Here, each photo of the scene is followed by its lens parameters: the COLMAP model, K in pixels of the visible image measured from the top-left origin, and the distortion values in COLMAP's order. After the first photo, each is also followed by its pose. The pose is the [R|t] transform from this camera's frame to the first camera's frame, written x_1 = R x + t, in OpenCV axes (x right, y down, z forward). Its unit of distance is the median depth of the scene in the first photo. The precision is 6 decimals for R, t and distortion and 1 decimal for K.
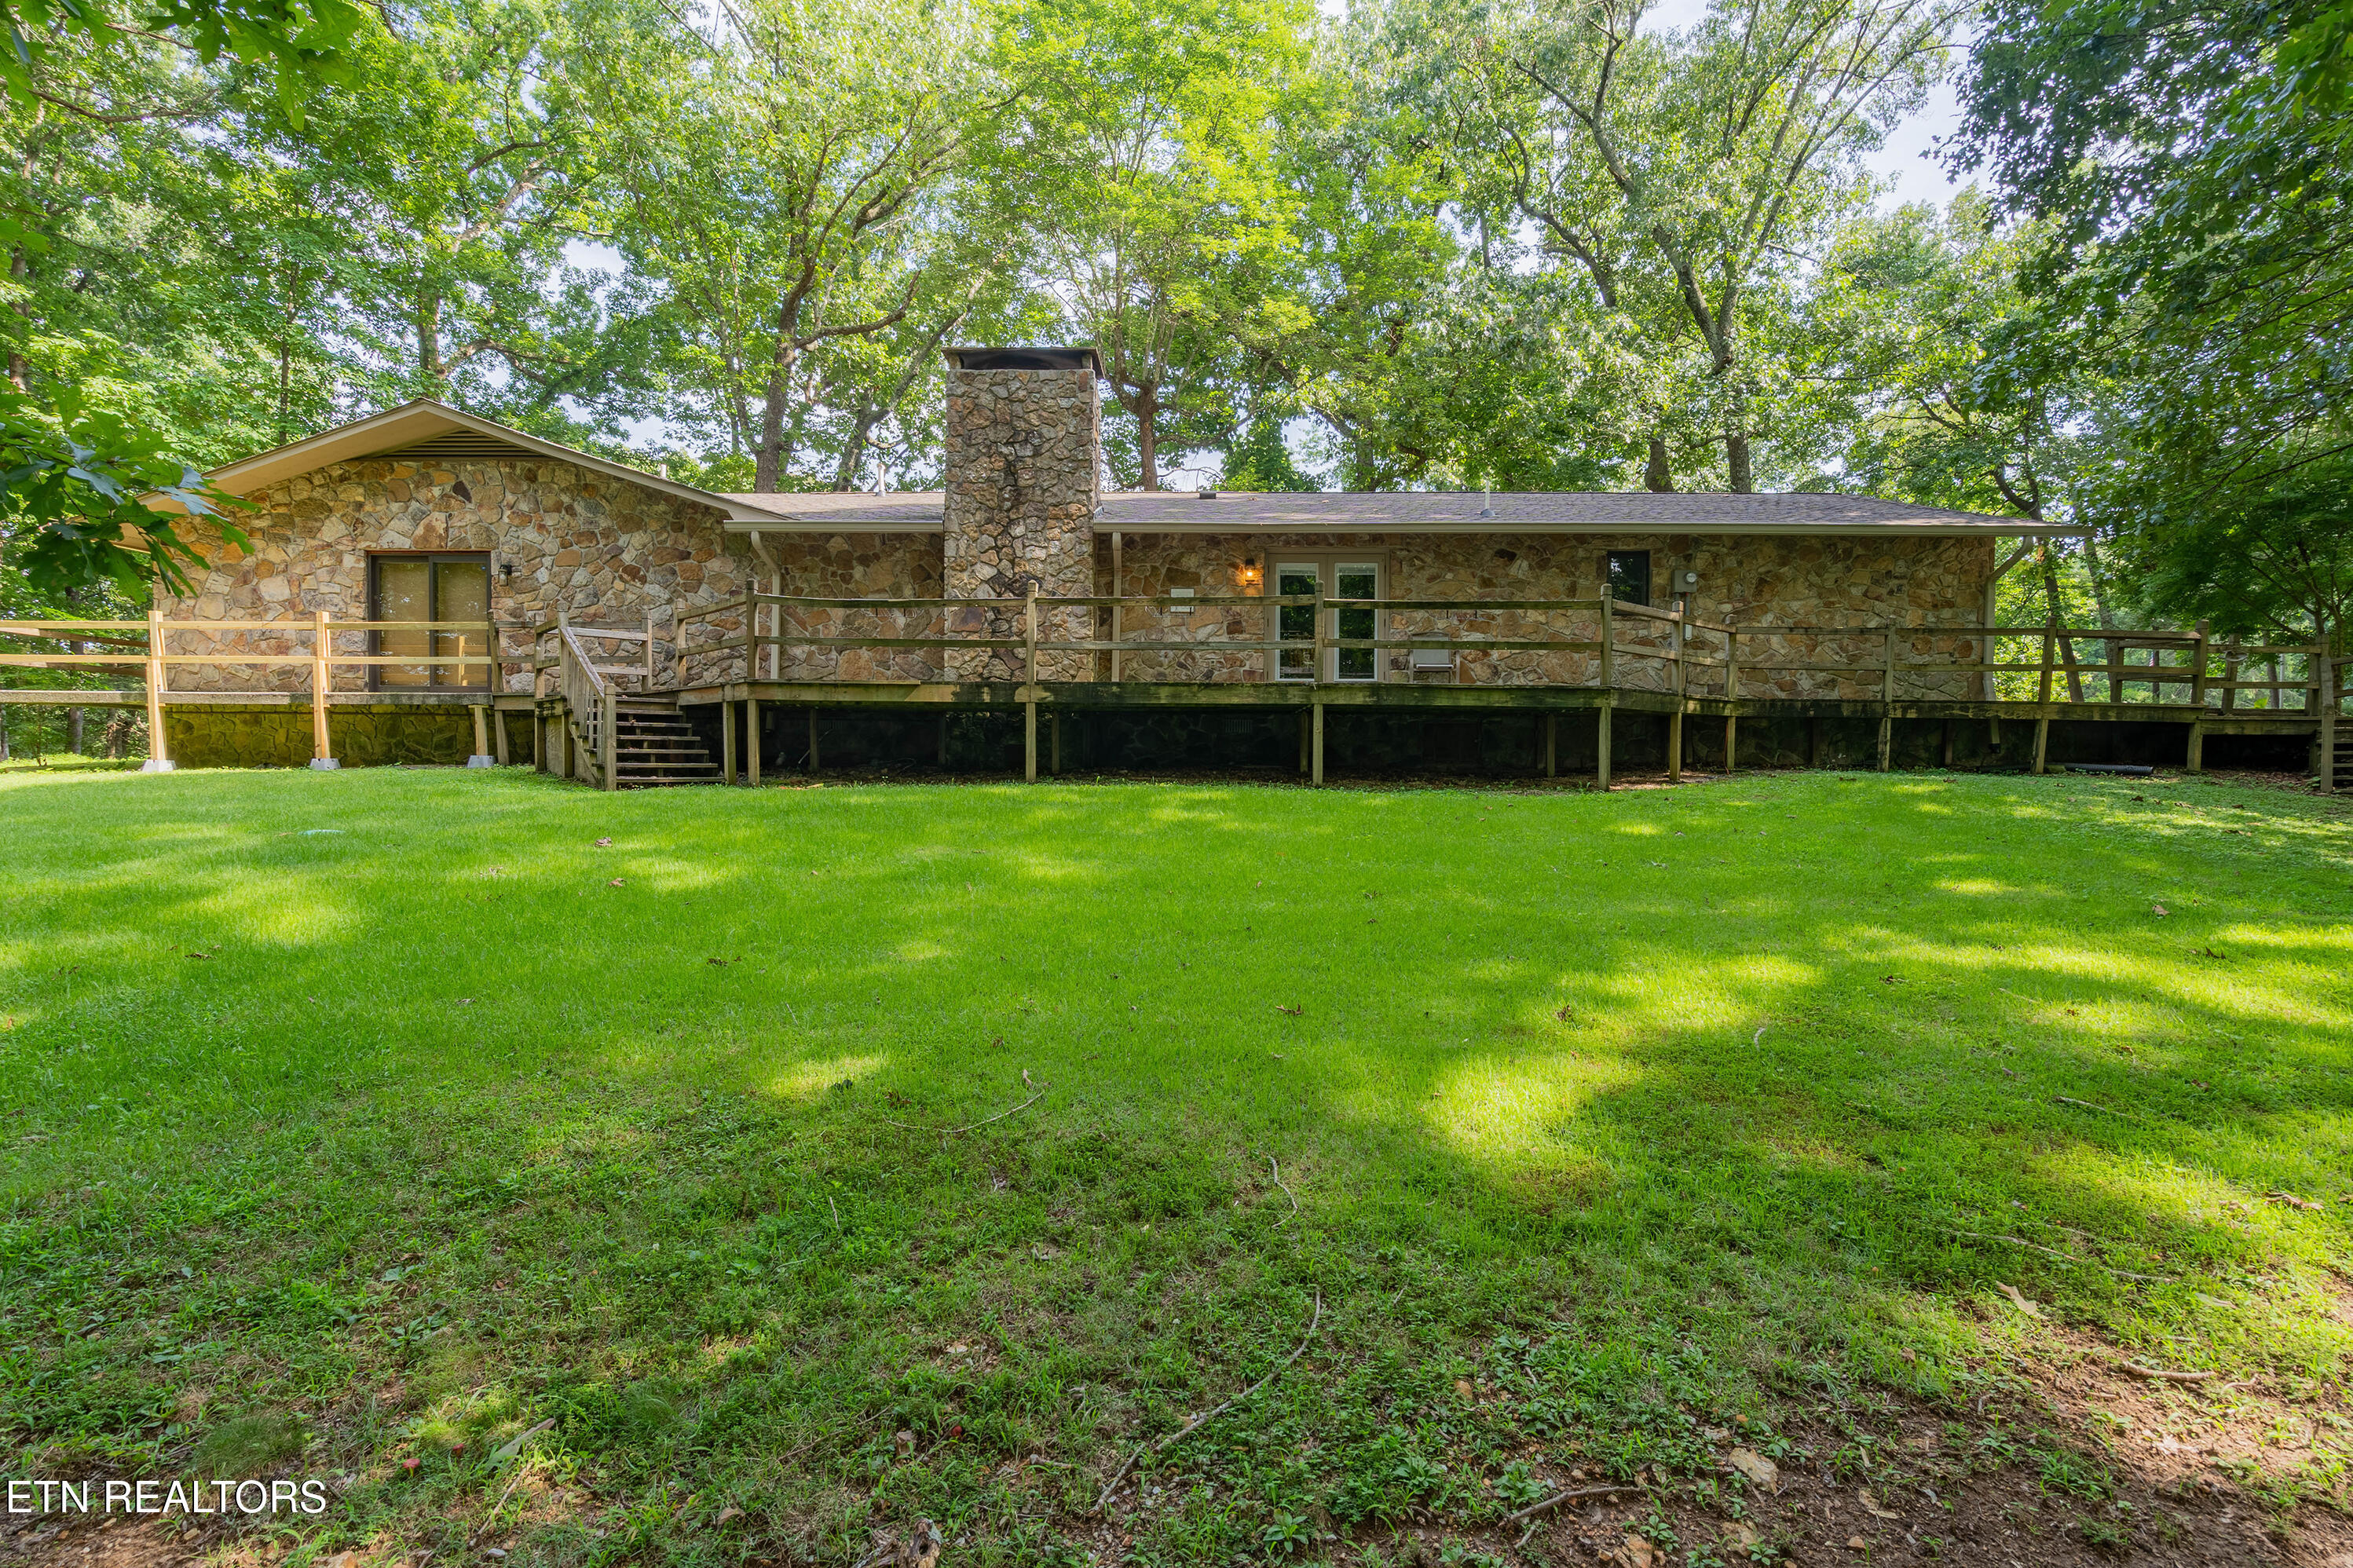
lens RADIAL K [[1102.9, 0, 1168.0], [0, 1102.9, 788.8], [0, 0, 1]] dist [-0.003048, 0.000571]
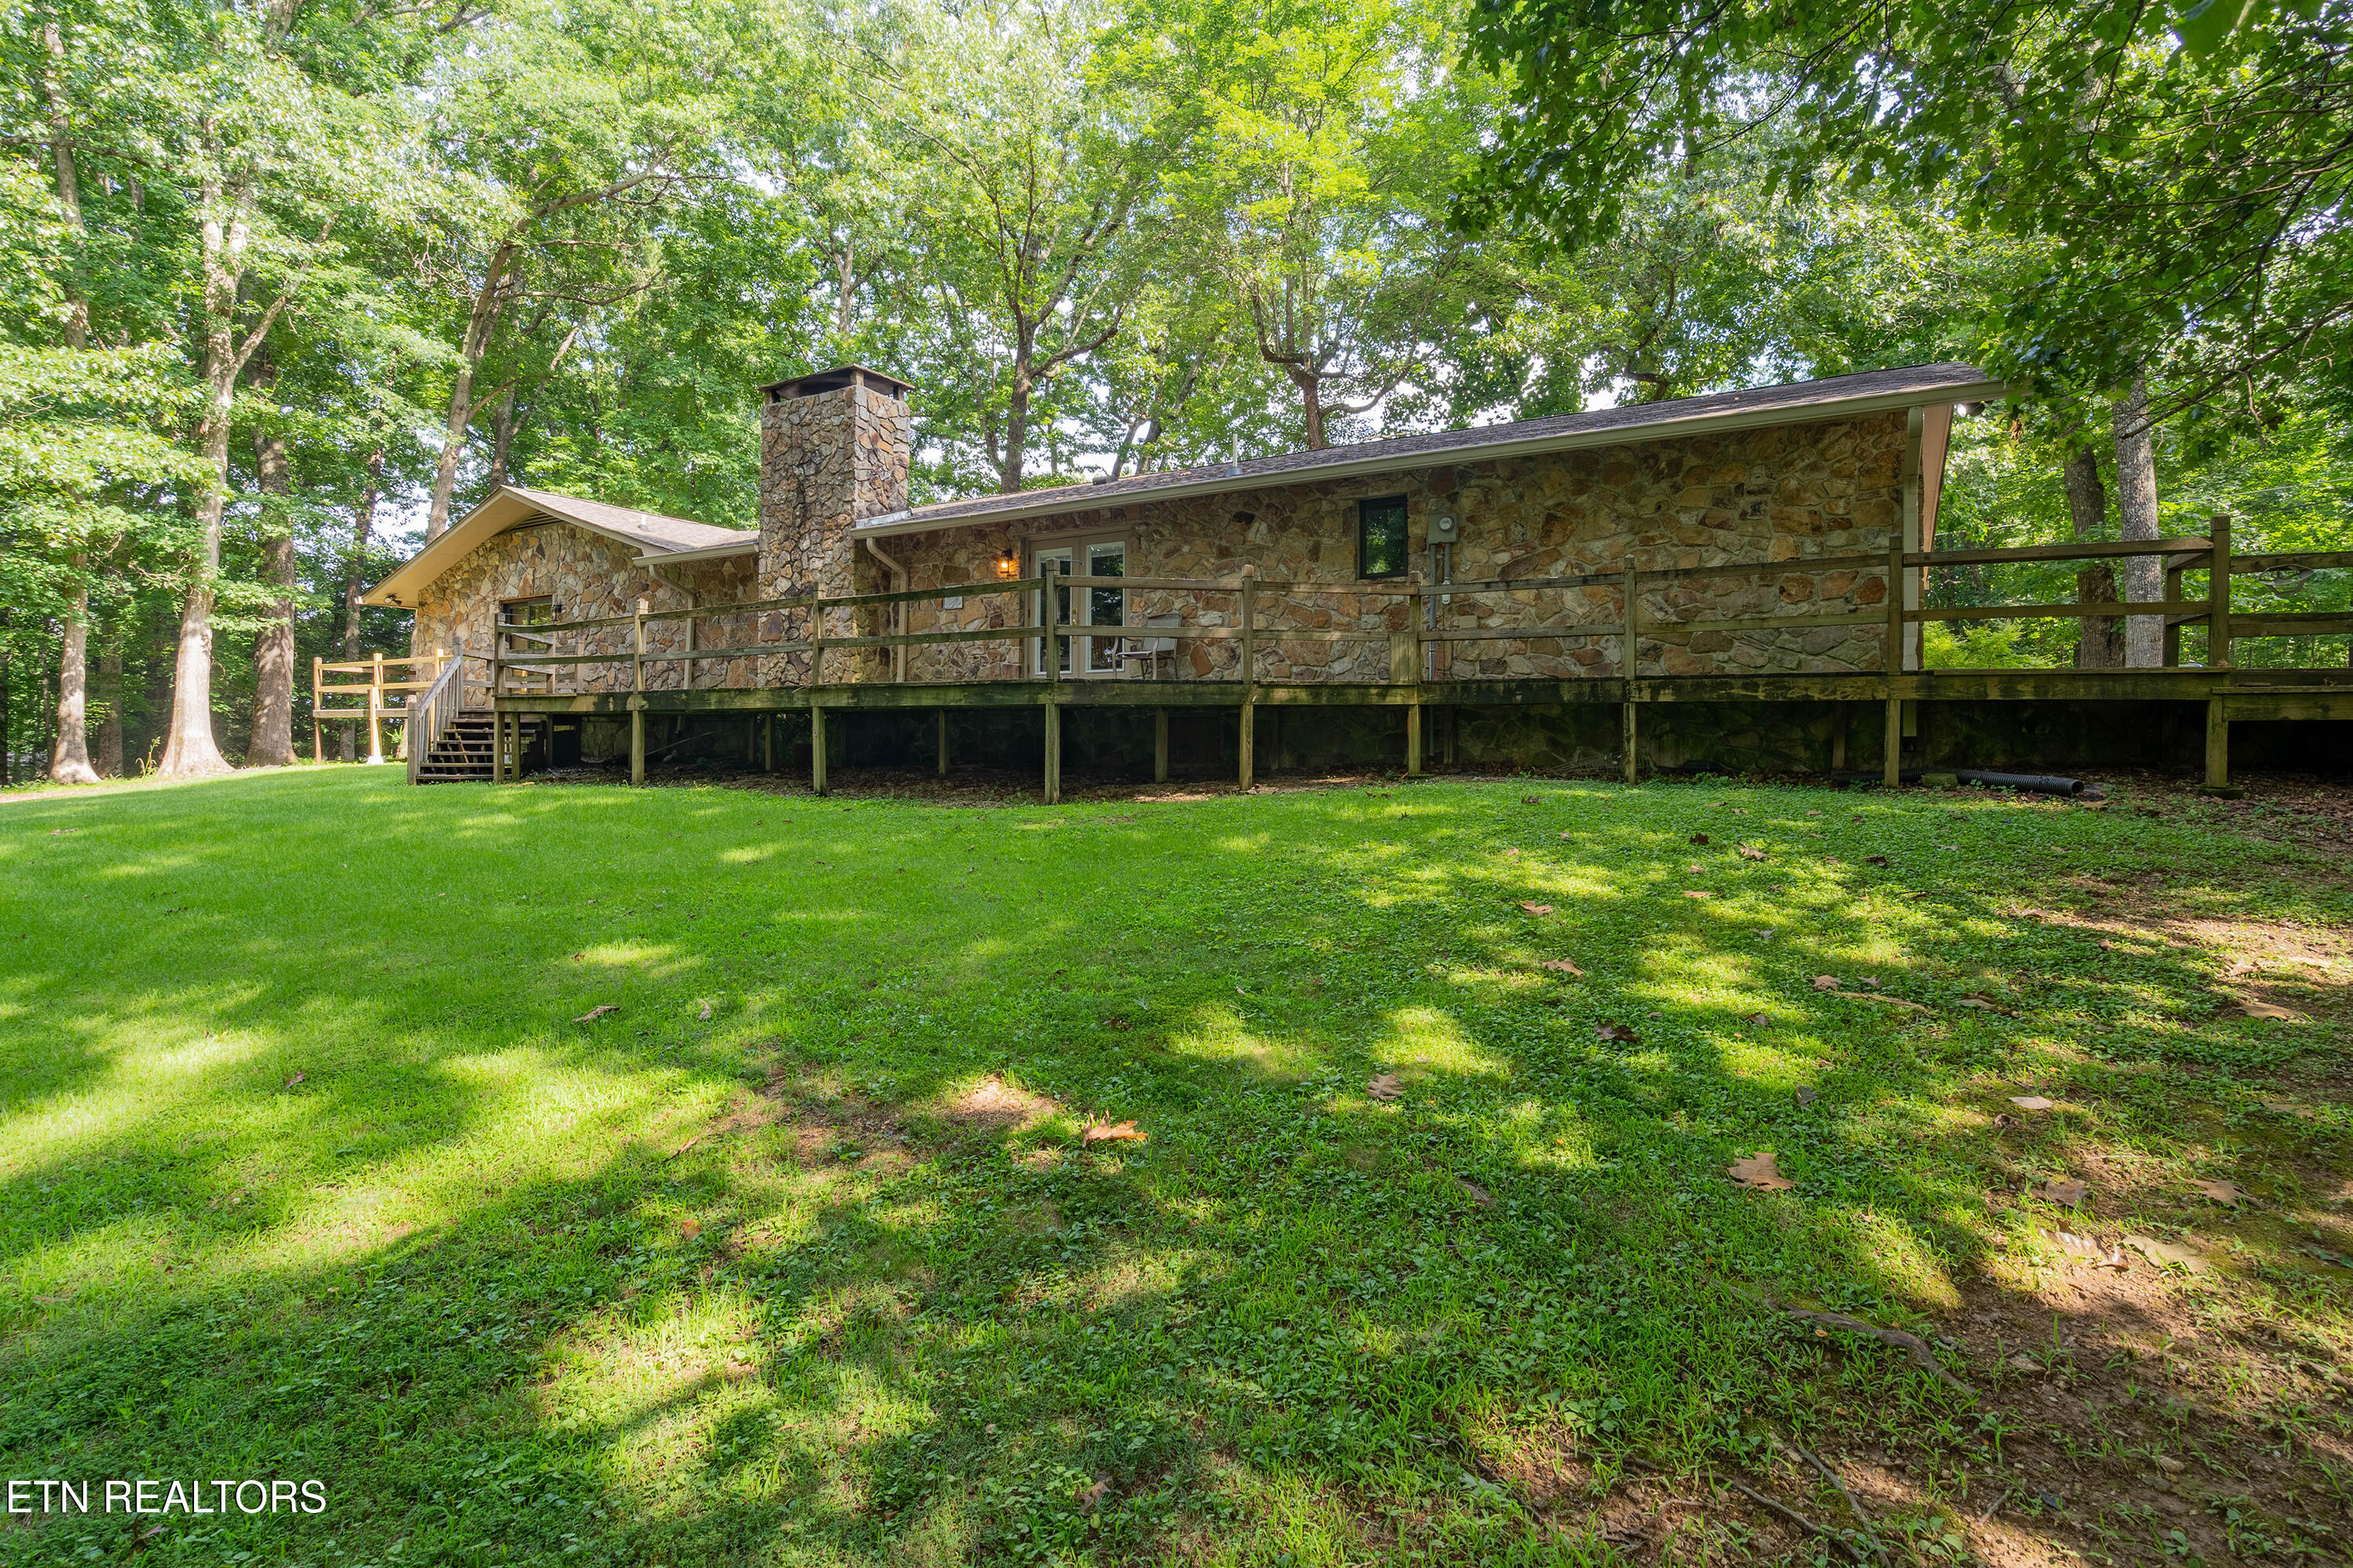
lens RADIAL K [[1102.9, 0, 1105.7], [0, 1102.9, 730.8], [0, 0, 1]] dist [-0.003048, 0.000571]
pose [[0.869453, -0.010000, -0.493915, 0.646422], [-0.007189, 0.999433, -0.032891, -0.019698], [0.493964, 0.032148, 0.868888, 0.218465]]
